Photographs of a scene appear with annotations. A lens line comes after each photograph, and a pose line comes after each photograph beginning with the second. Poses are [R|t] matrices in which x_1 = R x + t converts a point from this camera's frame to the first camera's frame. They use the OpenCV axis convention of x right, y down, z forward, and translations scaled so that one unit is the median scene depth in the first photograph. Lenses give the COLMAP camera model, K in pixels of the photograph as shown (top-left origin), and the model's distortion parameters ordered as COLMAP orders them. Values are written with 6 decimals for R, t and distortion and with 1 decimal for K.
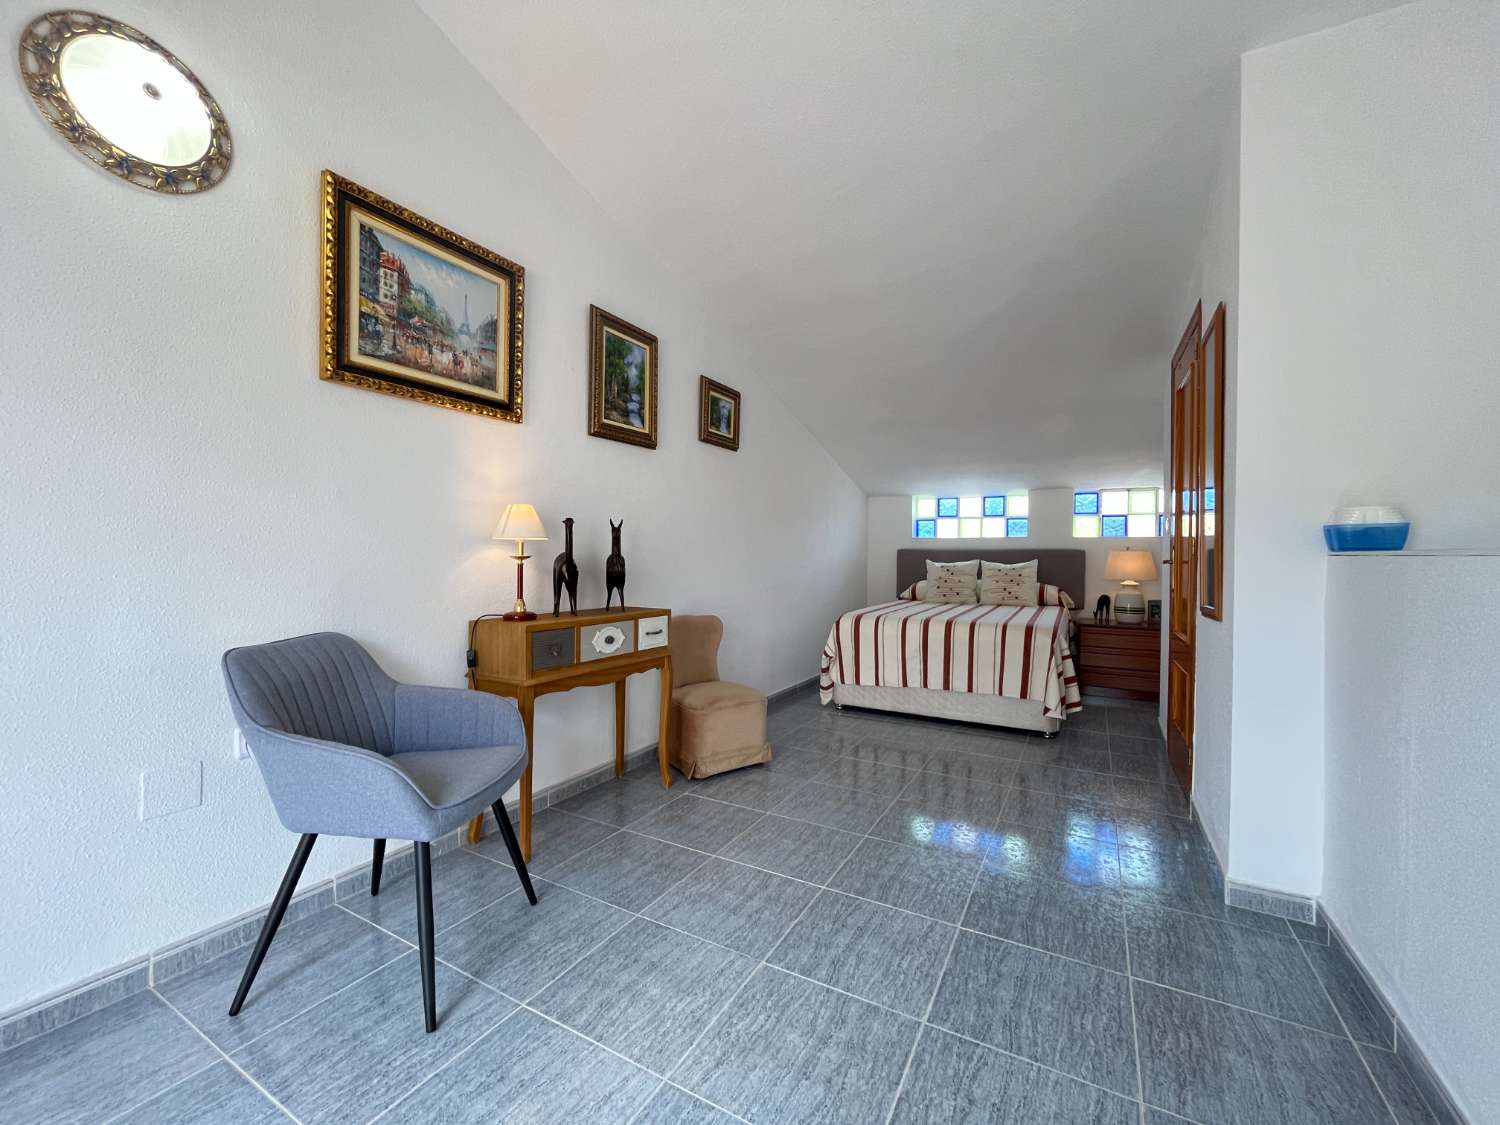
lens RADIAL K [[612.3, 0, 736.3], [0, 612.3, 558.8], [0, 0, 1]] dist [-0.002965, 0.000182]
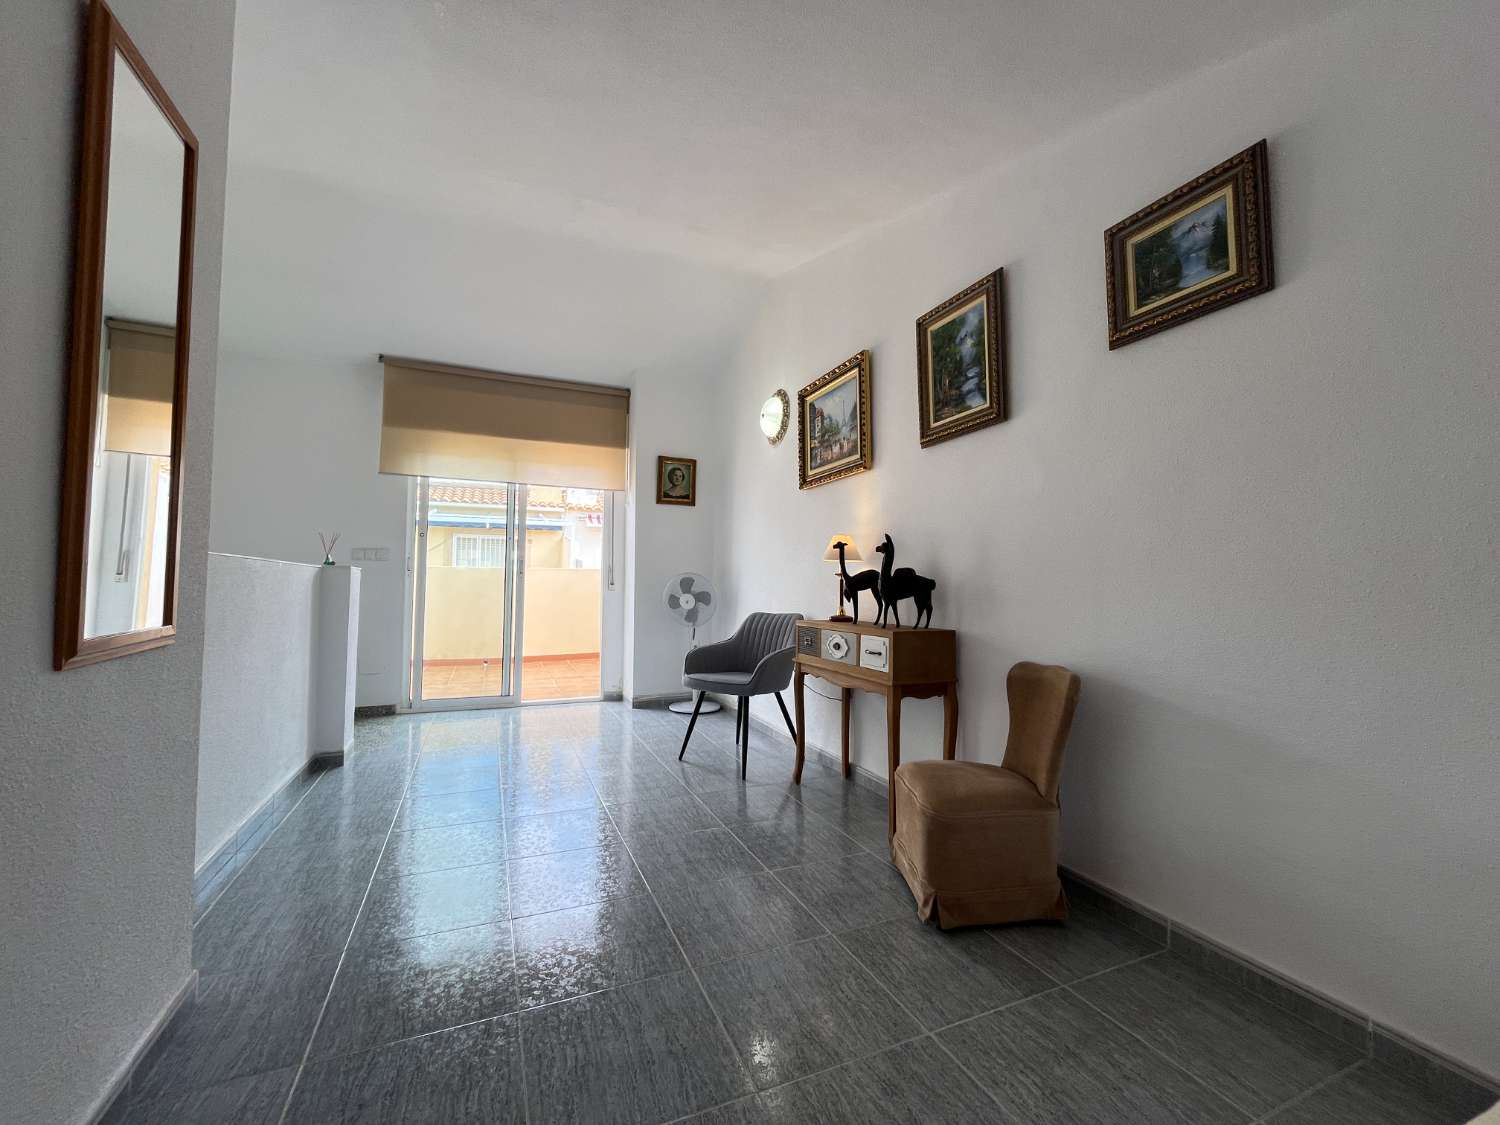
lens RADIAL K [[612.3, 0, 751.8], [0, 612.3, 549.3], [0, 0, 1]] dist [-0.002965, 0.000182]
pose [[-0.595093, -0.053503, -0.801874, 0.736499], [-0.009675, 0.998186, -0.059421, 0.021262], [0.803599, -0.027603, -0.594531, 1.428724]]
